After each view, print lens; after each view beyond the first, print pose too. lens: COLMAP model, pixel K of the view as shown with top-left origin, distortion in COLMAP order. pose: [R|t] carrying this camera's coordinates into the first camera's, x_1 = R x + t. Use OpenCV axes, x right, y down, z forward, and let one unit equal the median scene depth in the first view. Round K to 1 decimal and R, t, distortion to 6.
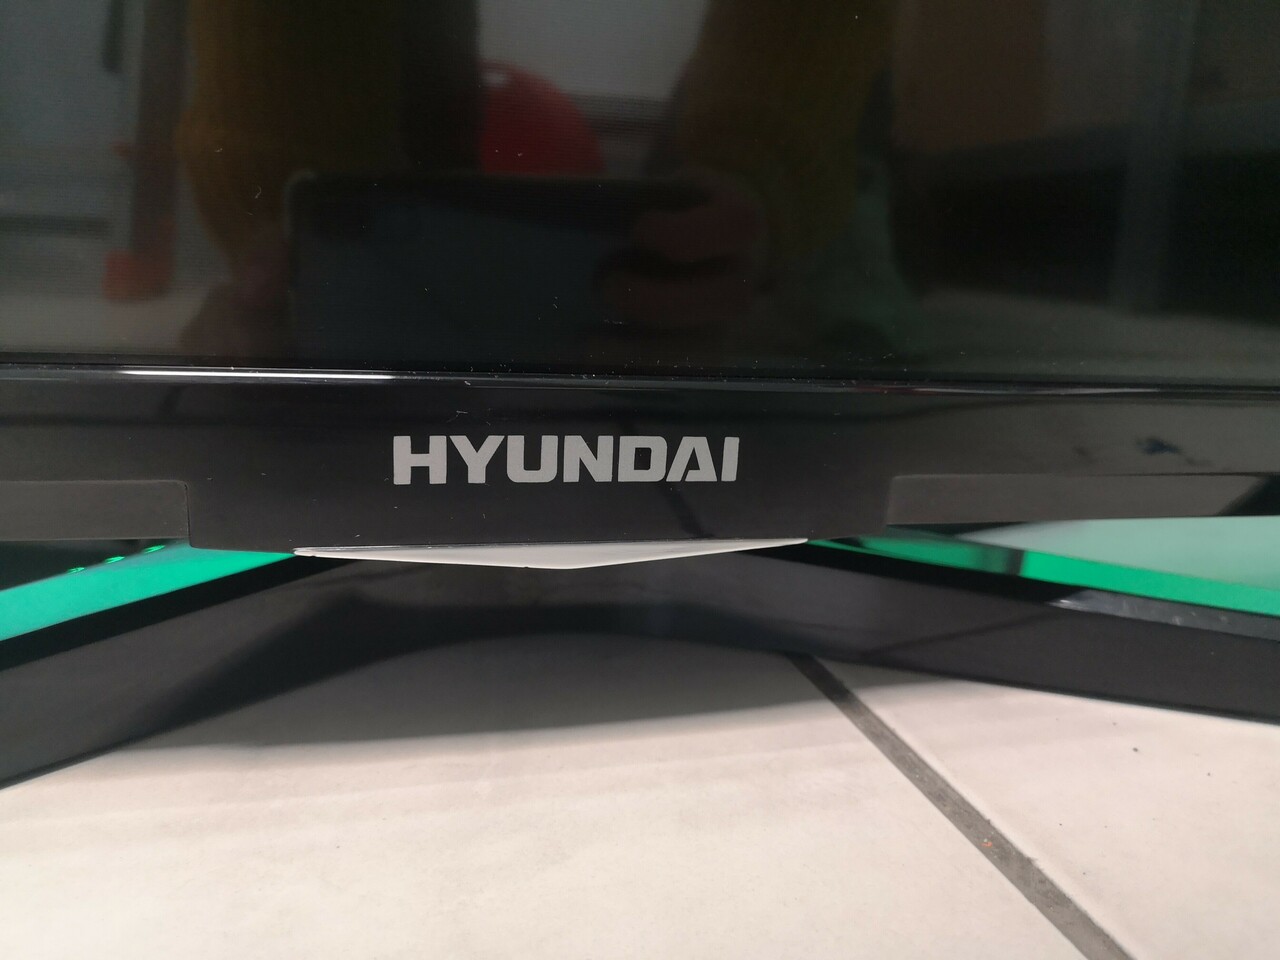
lens RADIAL K [[1135.0, 0, 640.0], [0, 1135.0, 480.0], [0, 0, 1]] dist [0.006199, -0.053056]
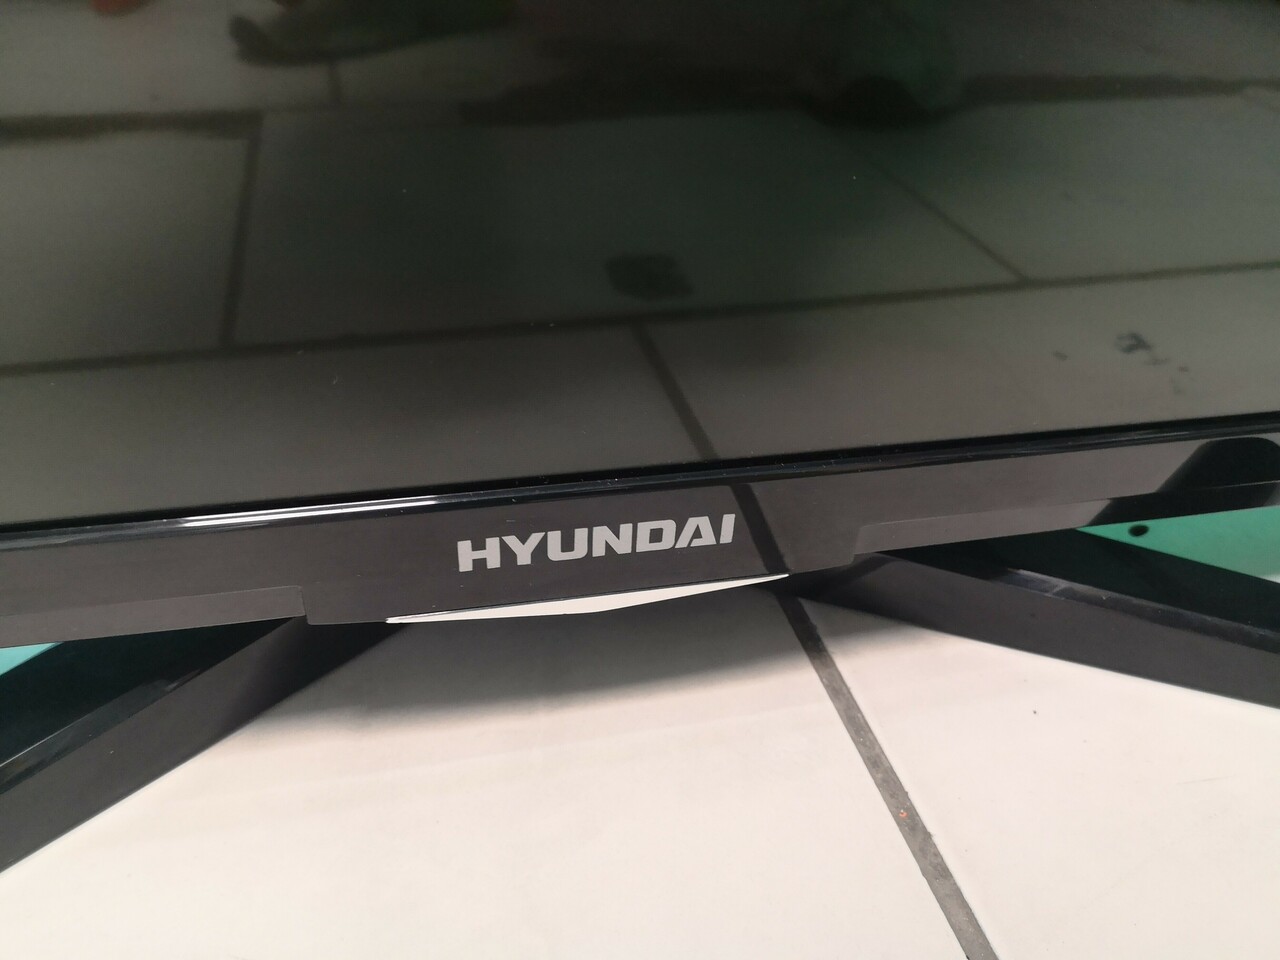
lens RADIAL K [[1135.0, 0, 640.0], [0, 1135.0, 480.0], [0, 0, 1]] dist [0.006199, -0.053056]
pose [[0.999748, 0.009622, -0.020290, 0.009455], [-0.001238, 0.925785, 0.378049, -0.552003], [0.022421, -0.377929, 0.925563, -0.127530]]
